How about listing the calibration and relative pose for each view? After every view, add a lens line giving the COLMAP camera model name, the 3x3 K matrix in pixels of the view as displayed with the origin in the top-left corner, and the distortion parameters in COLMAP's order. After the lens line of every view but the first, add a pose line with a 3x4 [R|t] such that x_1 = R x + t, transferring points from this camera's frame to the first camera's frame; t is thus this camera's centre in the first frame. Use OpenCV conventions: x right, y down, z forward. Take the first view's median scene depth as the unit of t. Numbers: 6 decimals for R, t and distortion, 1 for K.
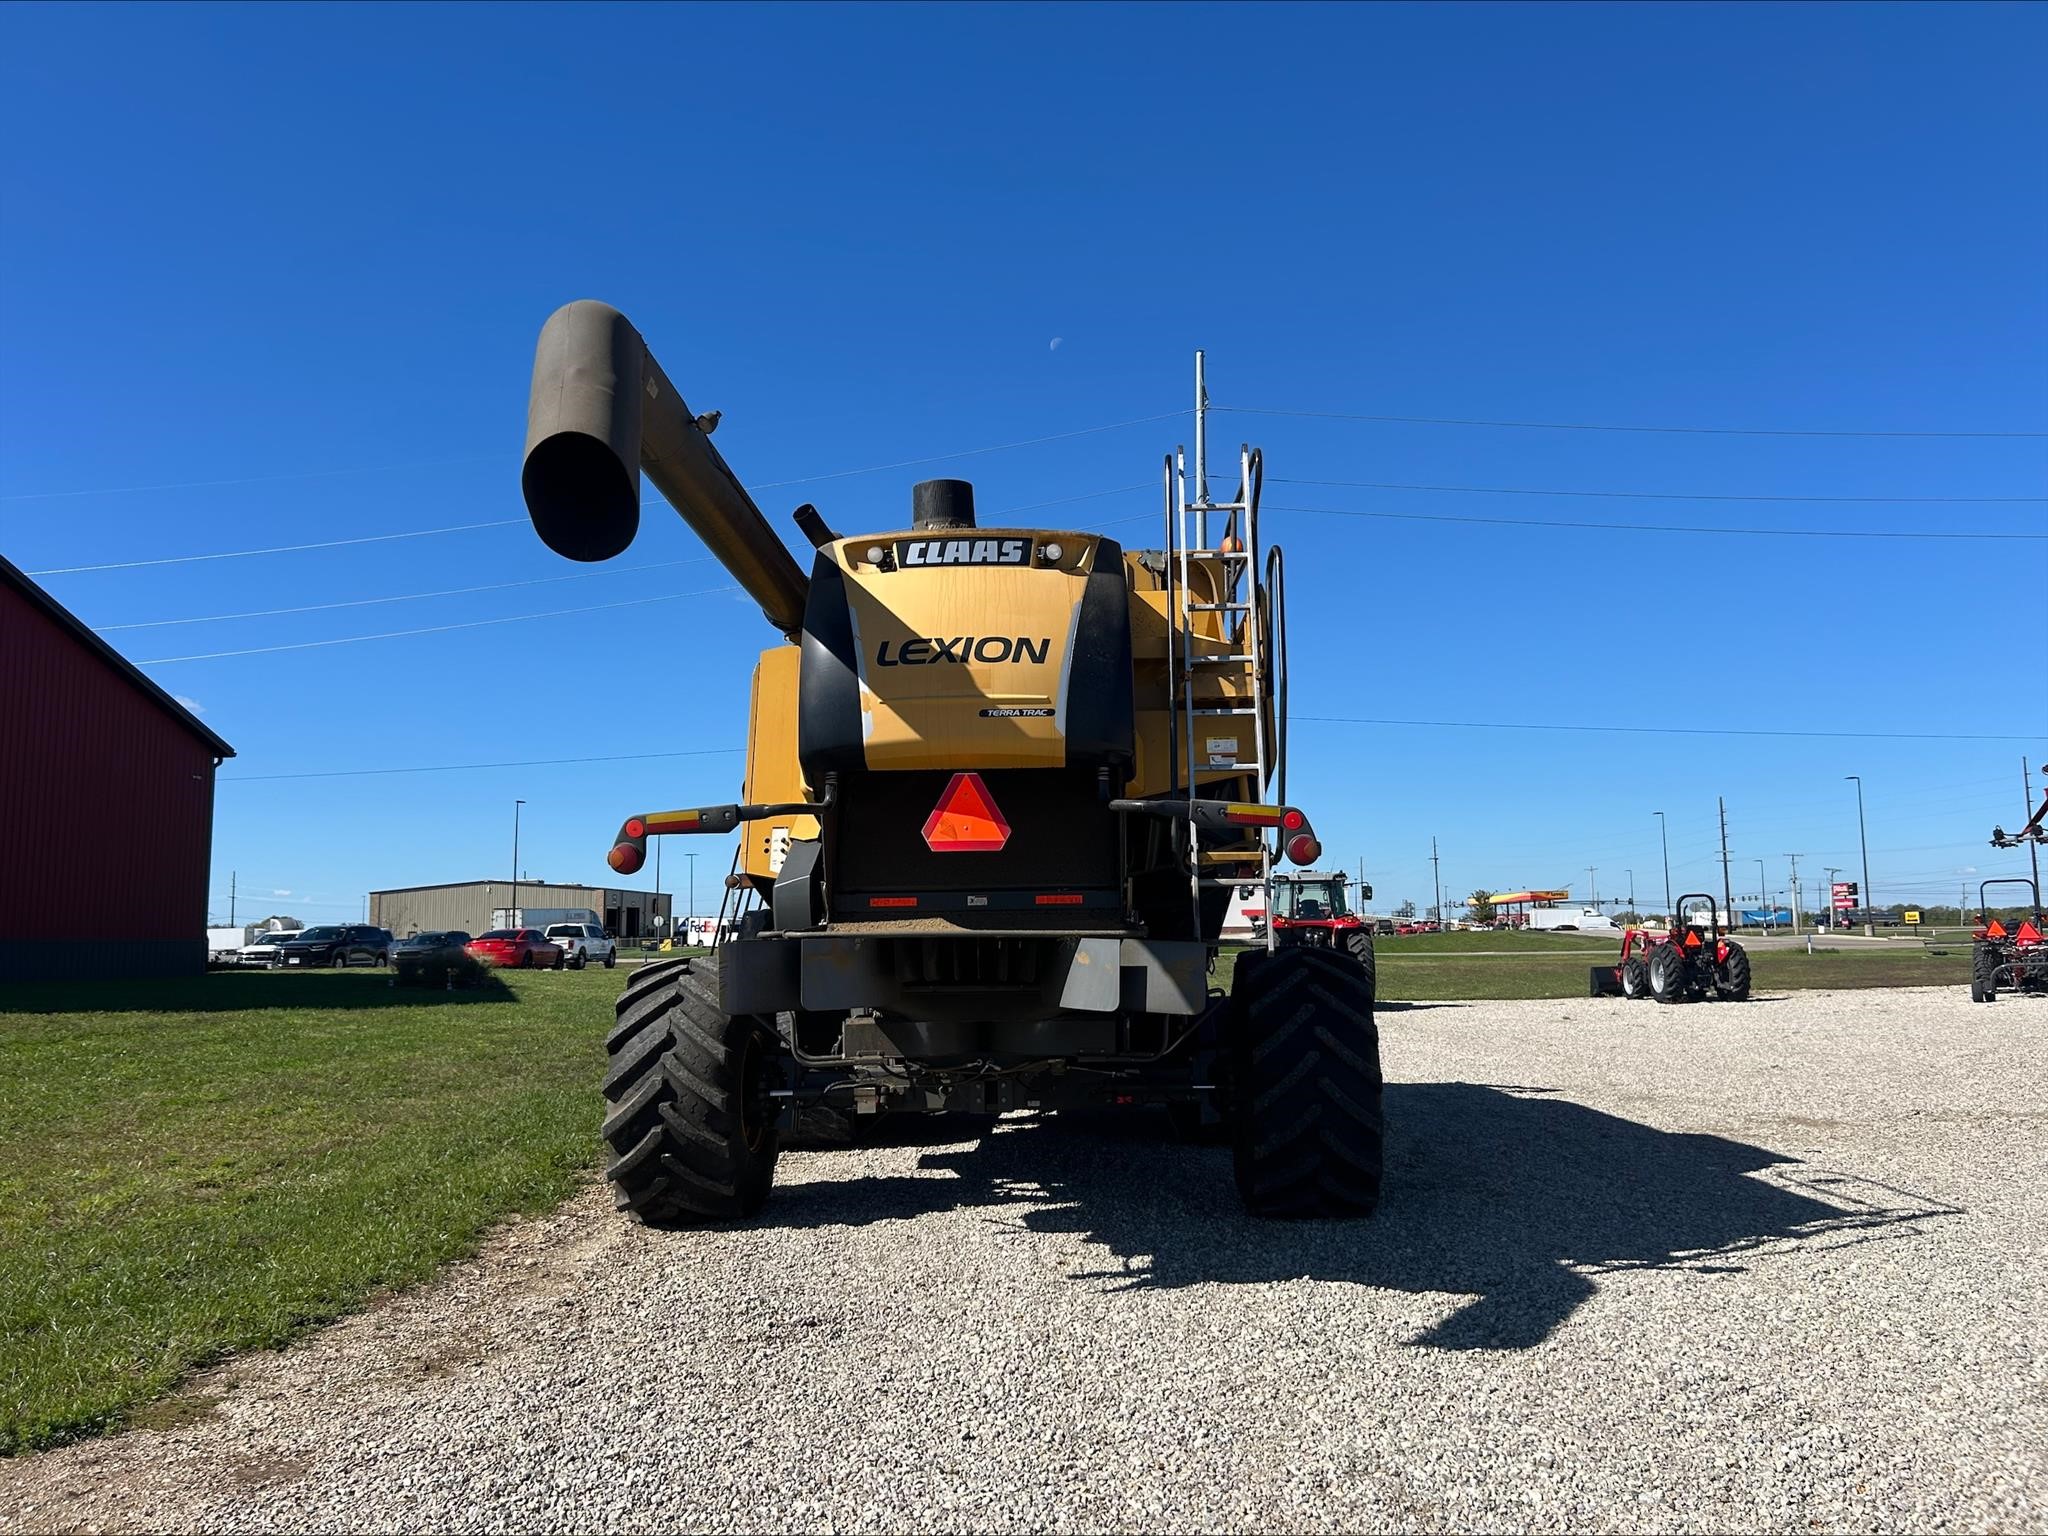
lens RADIAL K [[1527.9, 0, 1015.9], [0, 1527.9, 765.4], [0, 0, 1]] dist [0.083934, -0.013033]
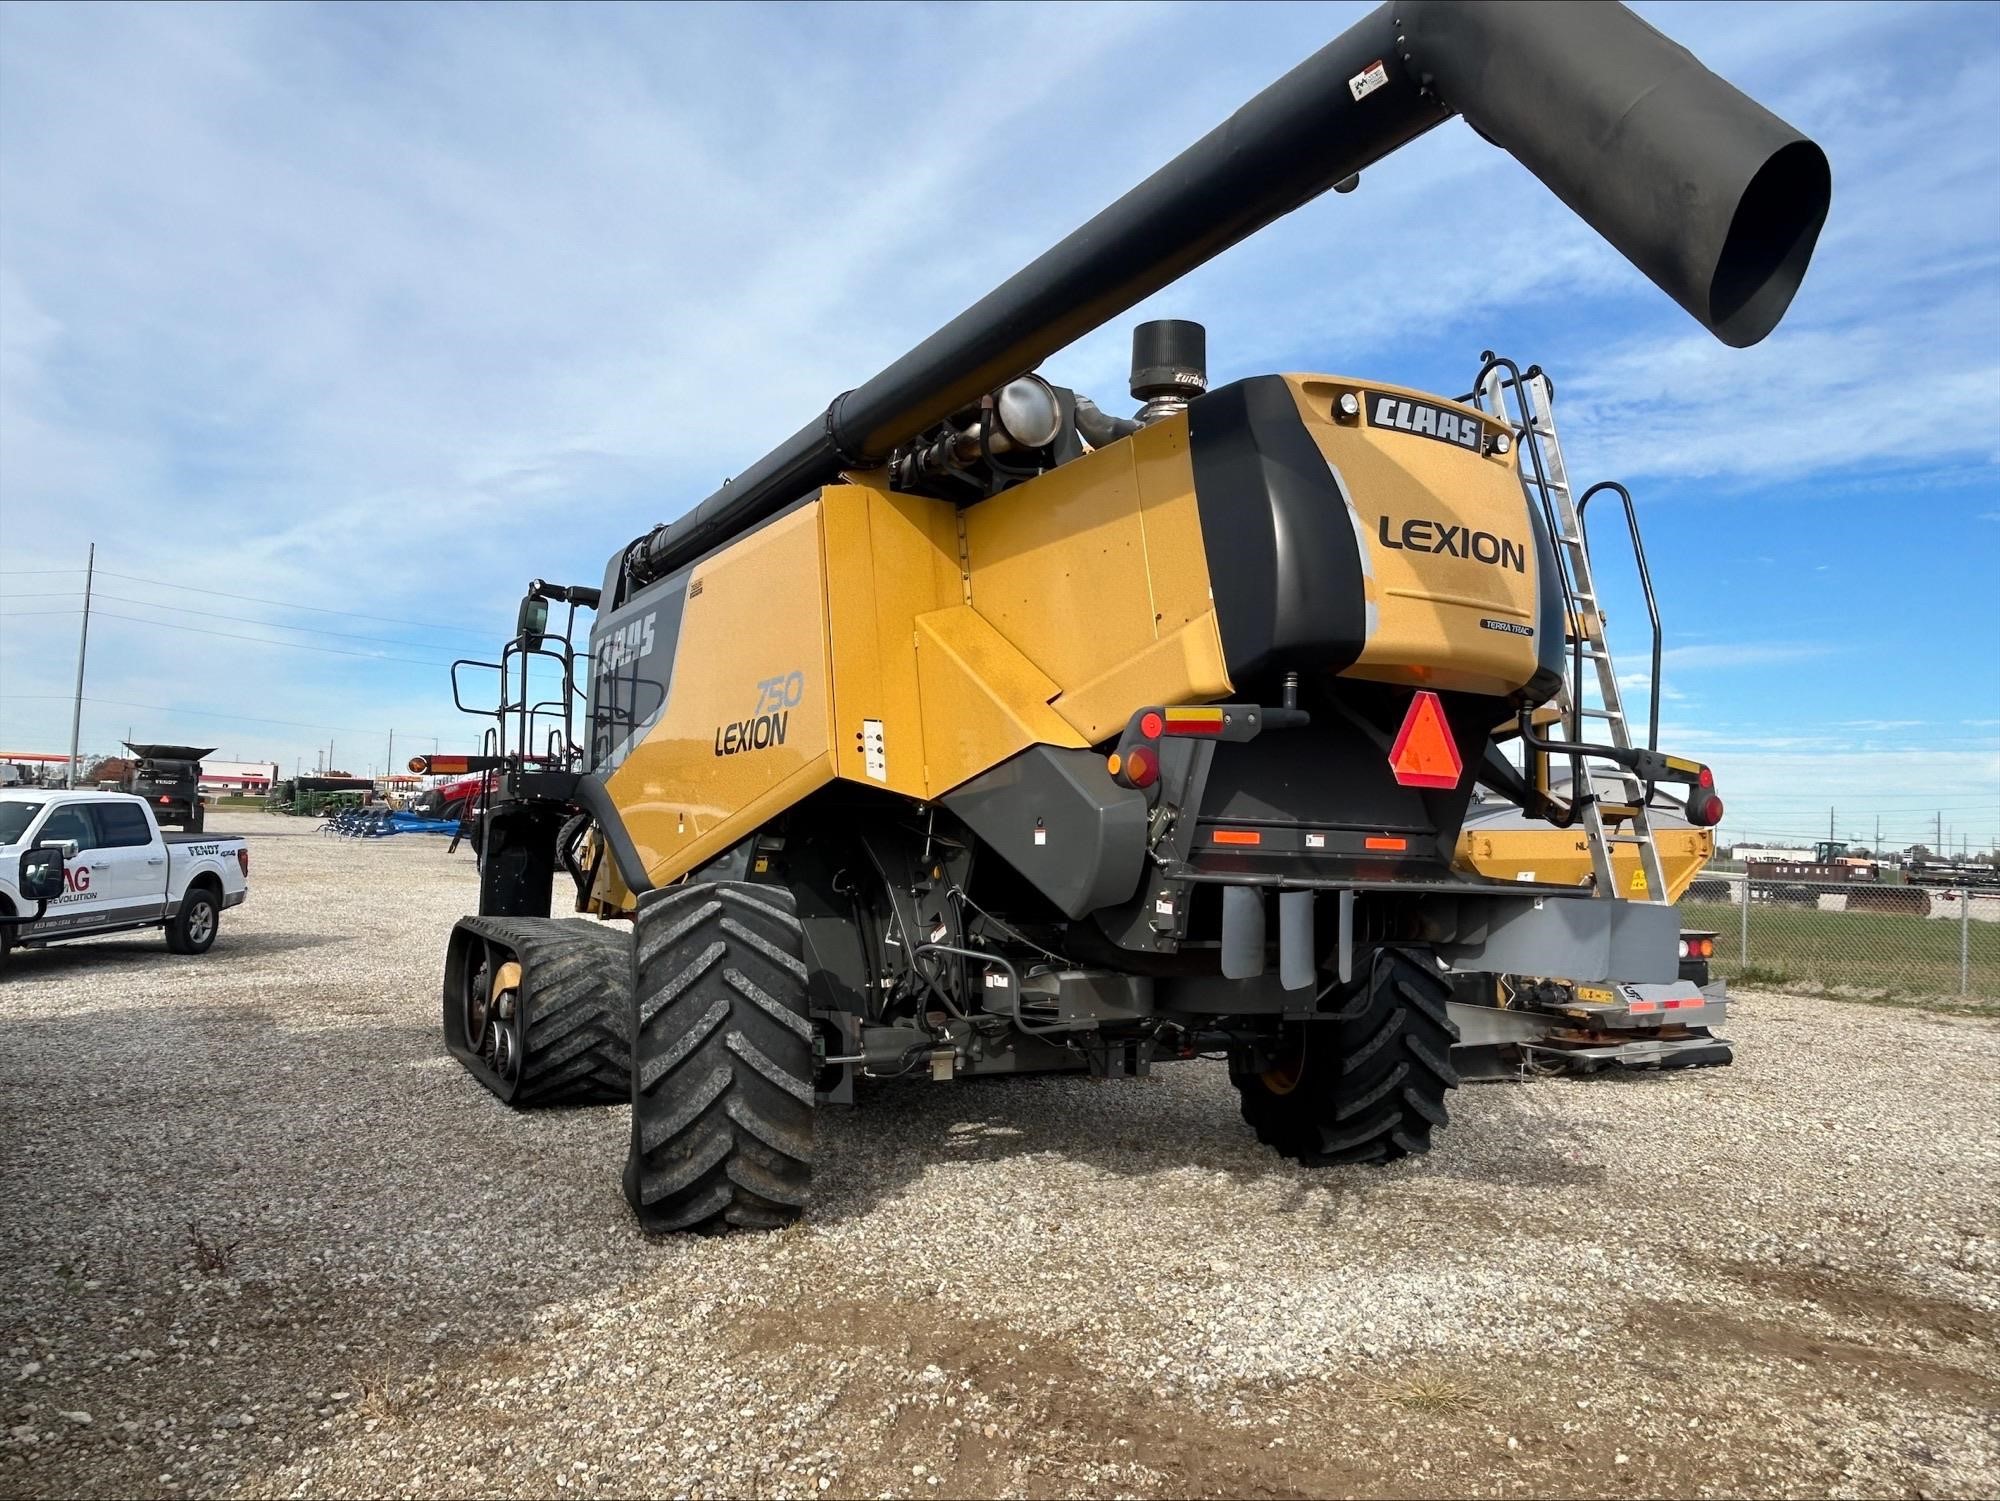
lens RADIAL K [[1402.7, 0, 999.9], [0, 1402.7, 754.6], [0, 0, 1]] dist [0.023766, -0.018341]
pose [[0.836176, 0.076007, 0.543169, -0.622056], [-0.105991, 0.994076, 0.024063, 0.043997], [-0.538123, -0.077692, 0.839278, 0.477302]]
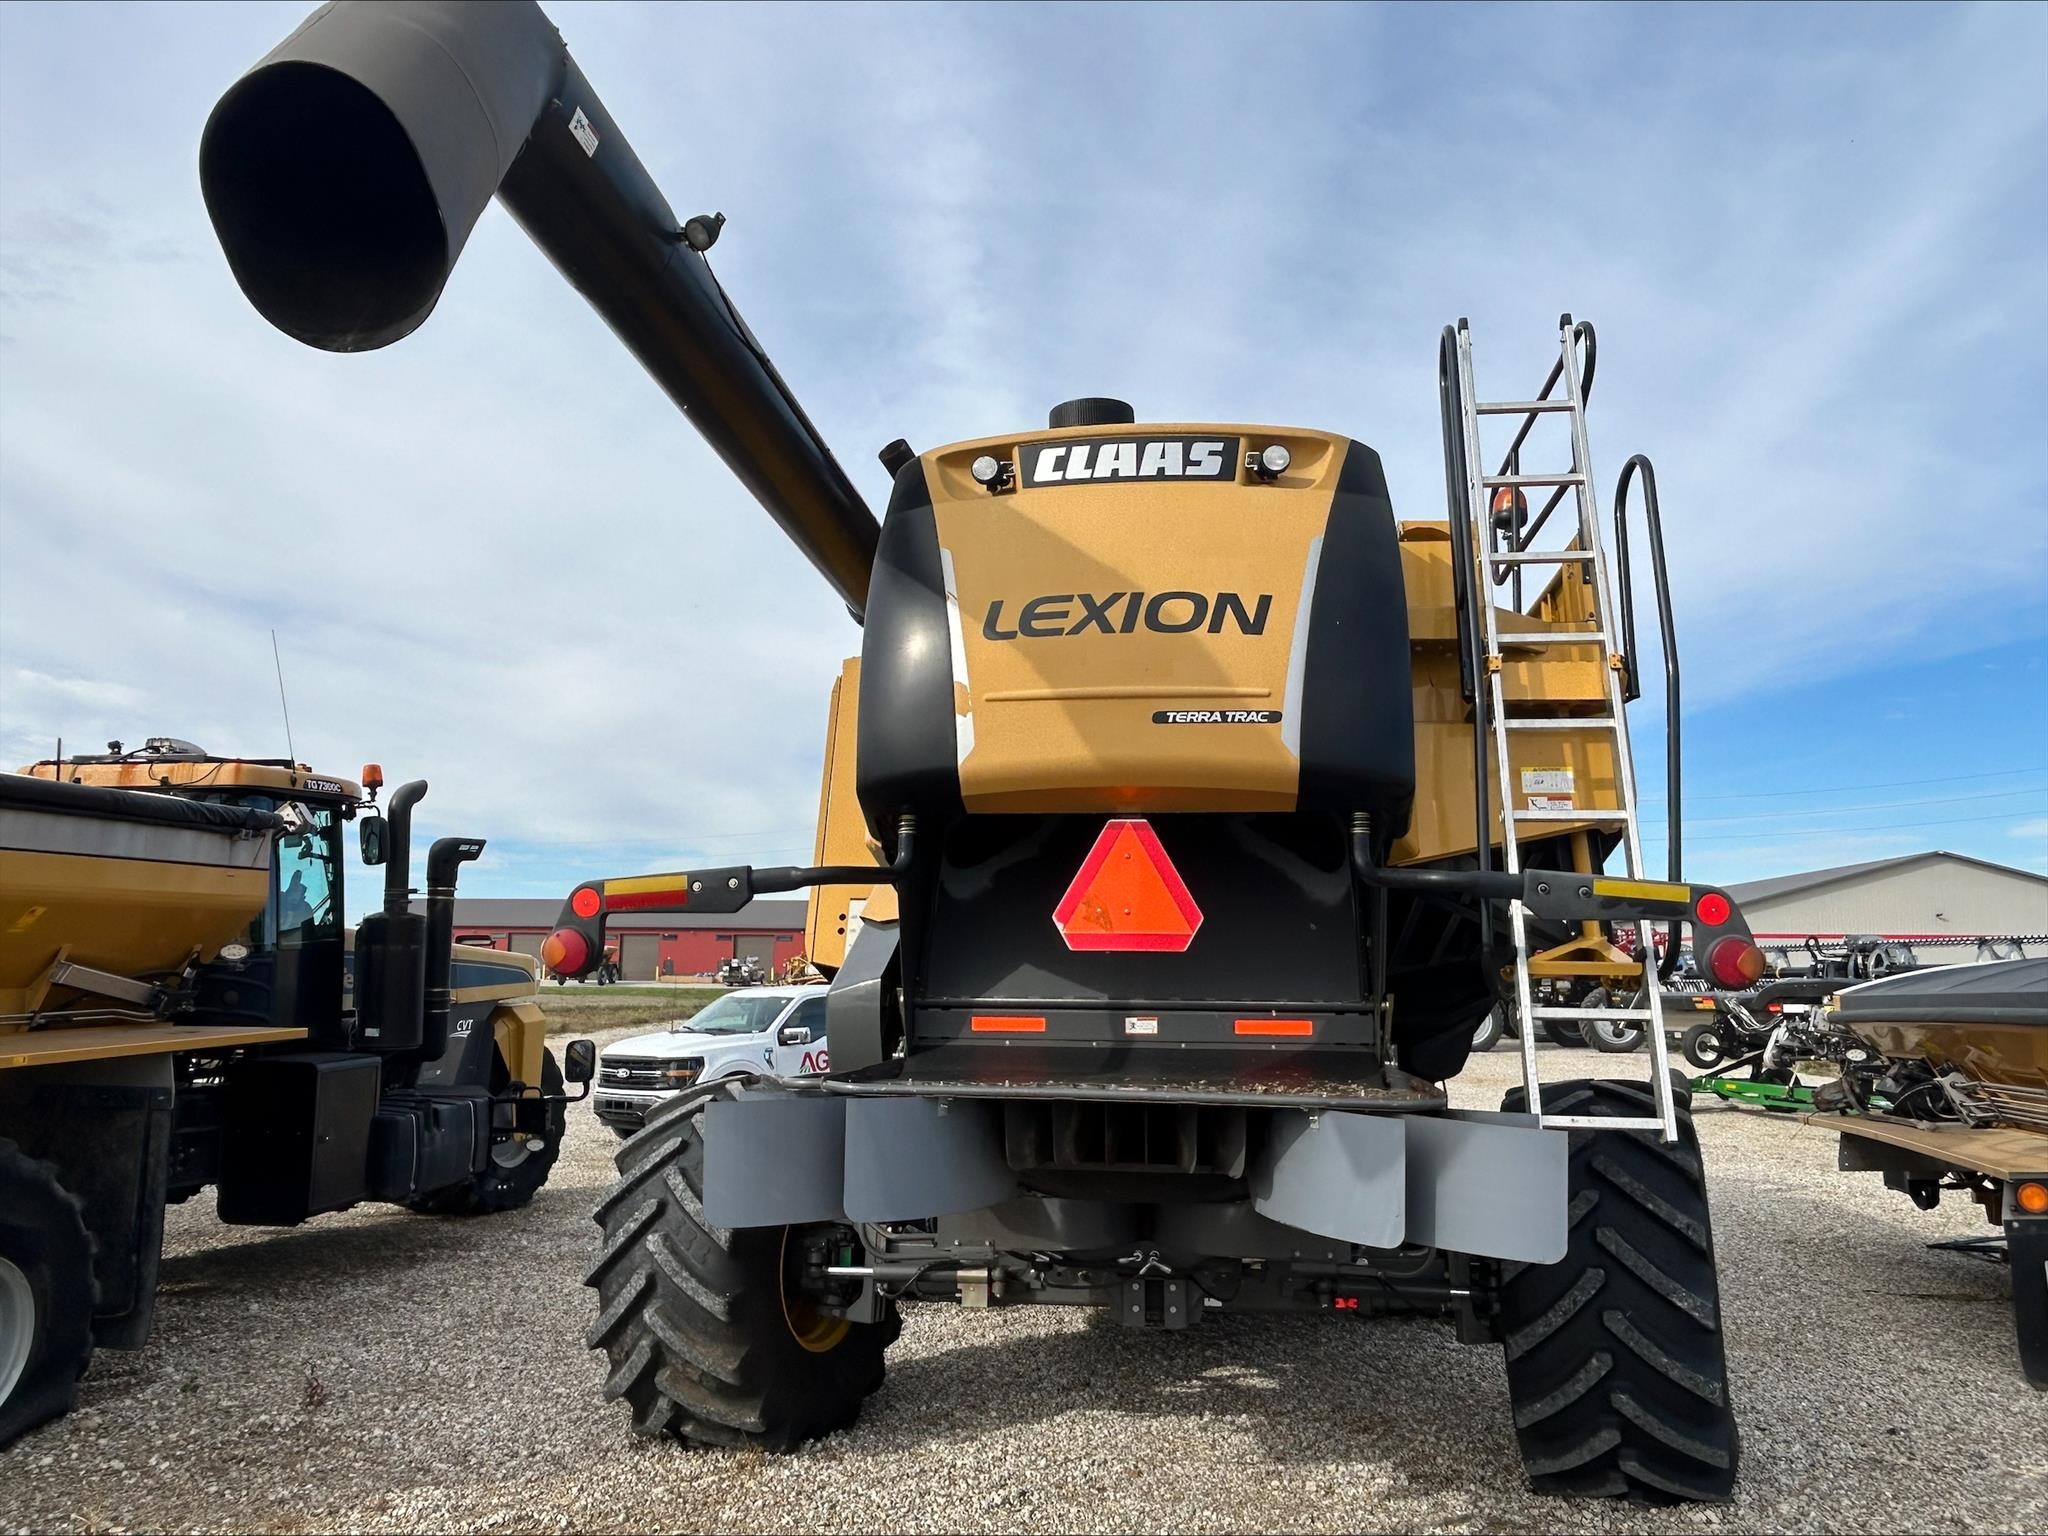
lens RADIAL K [[1436.3, 0, 1026.0], [0, 1436.3, 778.7], [0, 0, 1]] dist [0.023766, -0.018341]
pose [[0.996059, 0.008492, -0.088290, -0.022436], [-0.011727, 0.999276, -0.036191, 0.009782], [0.087919, 0.037084, 0.995437, 0.425878]]
